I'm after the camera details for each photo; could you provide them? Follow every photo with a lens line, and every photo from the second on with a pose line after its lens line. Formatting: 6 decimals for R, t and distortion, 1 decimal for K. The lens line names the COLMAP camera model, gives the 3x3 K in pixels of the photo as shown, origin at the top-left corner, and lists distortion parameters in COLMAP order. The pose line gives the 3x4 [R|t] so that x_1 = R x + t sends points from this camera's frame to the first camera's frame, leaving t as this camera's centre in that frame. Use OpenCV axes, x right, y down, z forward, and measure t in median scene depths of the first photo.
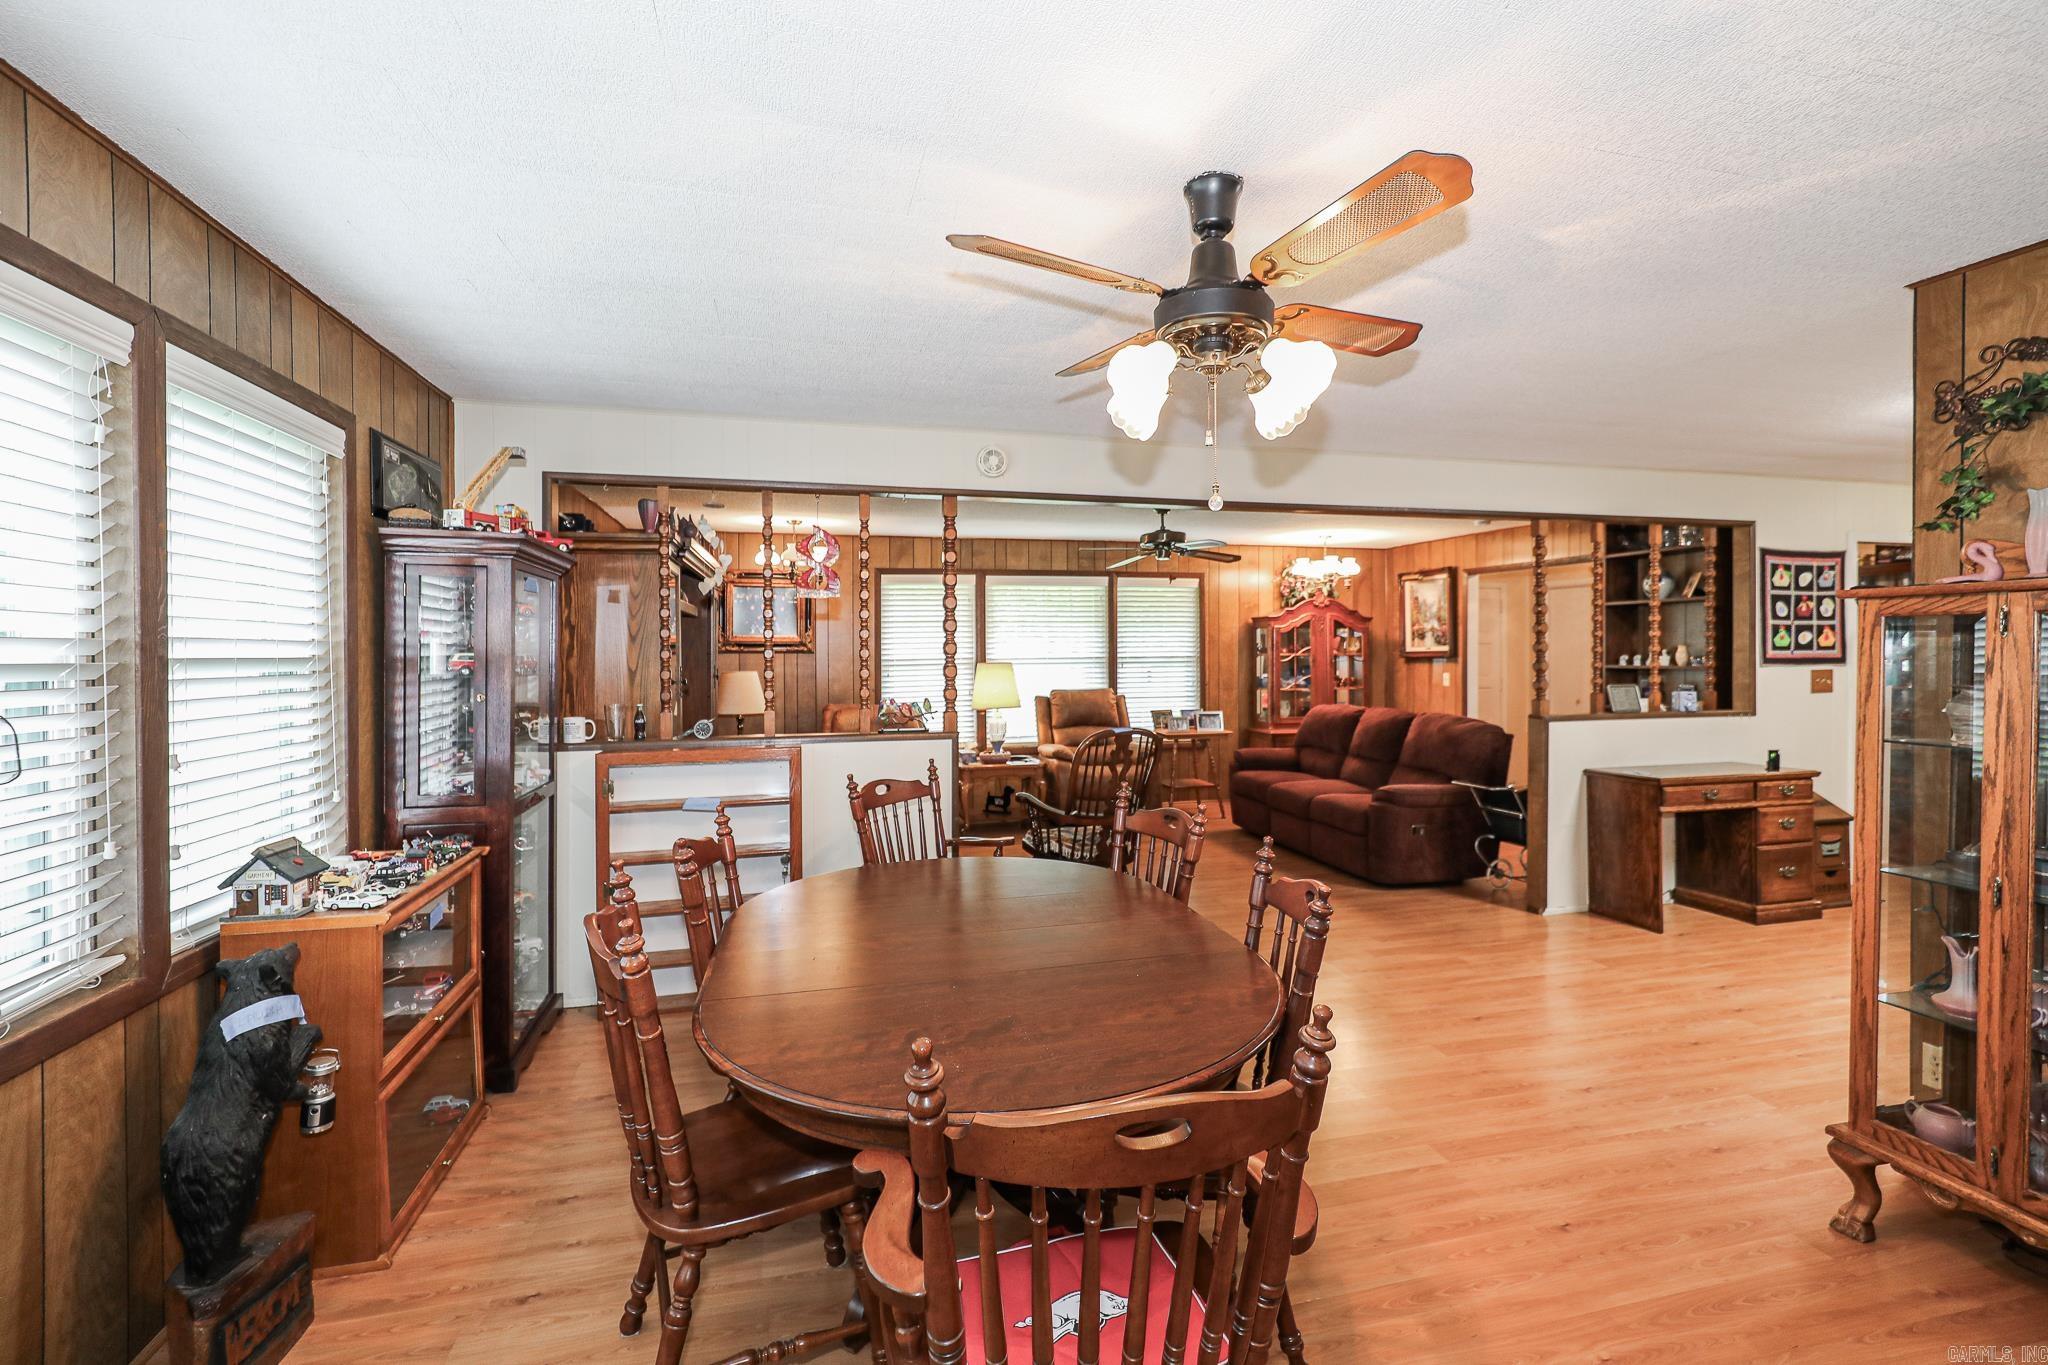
lens RADIAL K [[937.8, 0, 1037.7], [0, 937.8, 640.6], [0, 0, 1]] dist [0.005111, 0.000582]
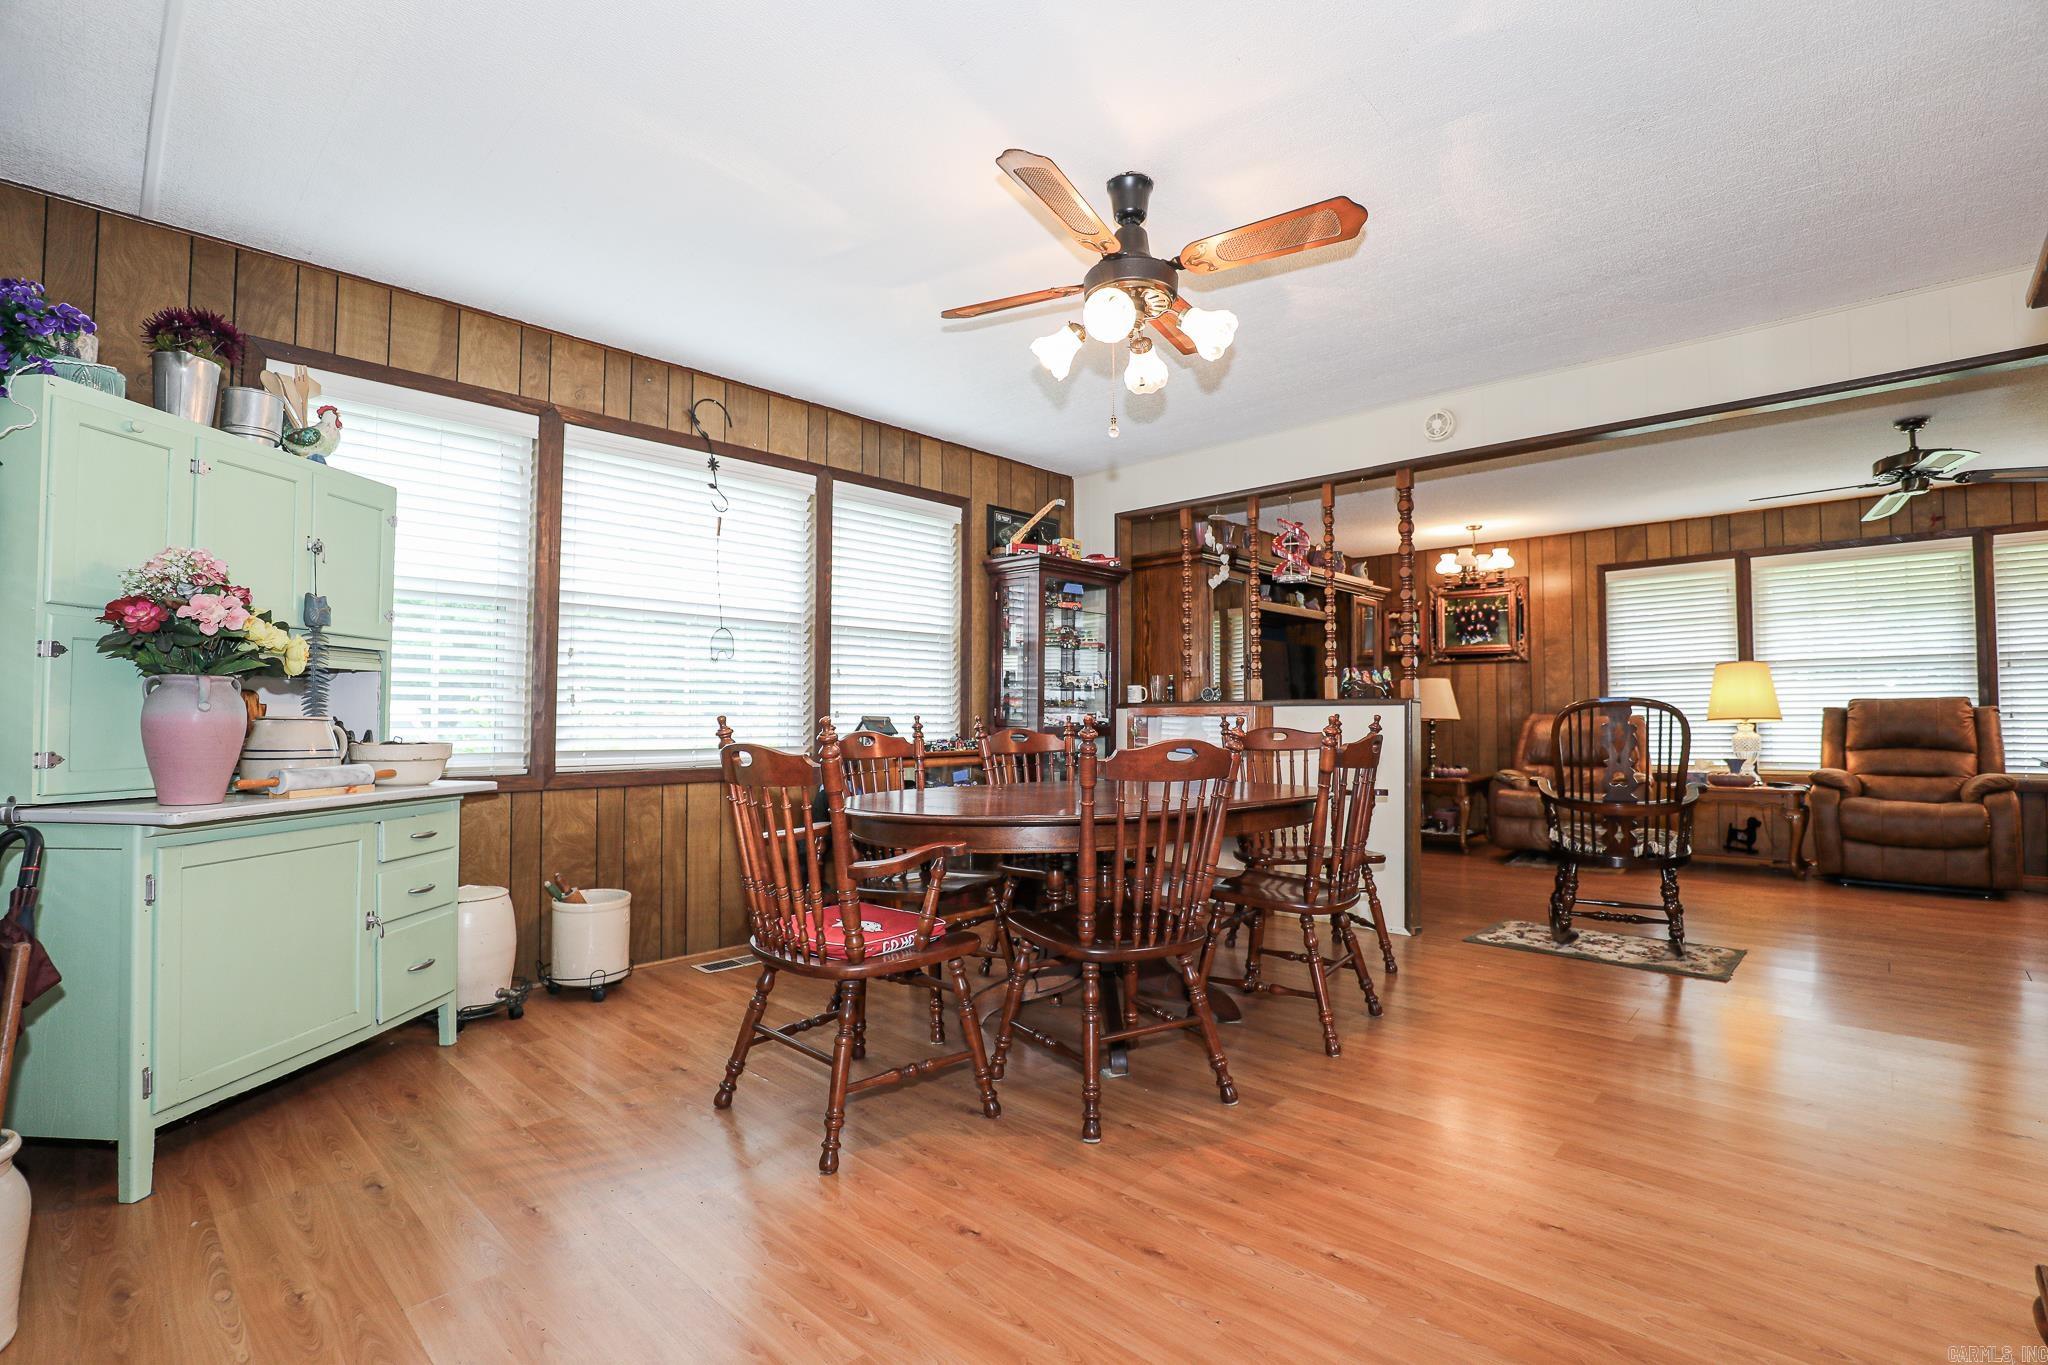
lens RADIAL K [[937.8, 0, 1030.8], [0, 937.8, 694.1], [0, 0, 1]] dist [0.005111, 0.000582]
pose [[0.528958, -0.012618, -0.848554, 0.416126], [0.005291, 0.999919, -0.011571, 0.074147], [0.848631, 0.001631, 0.528982, 0.087014]]
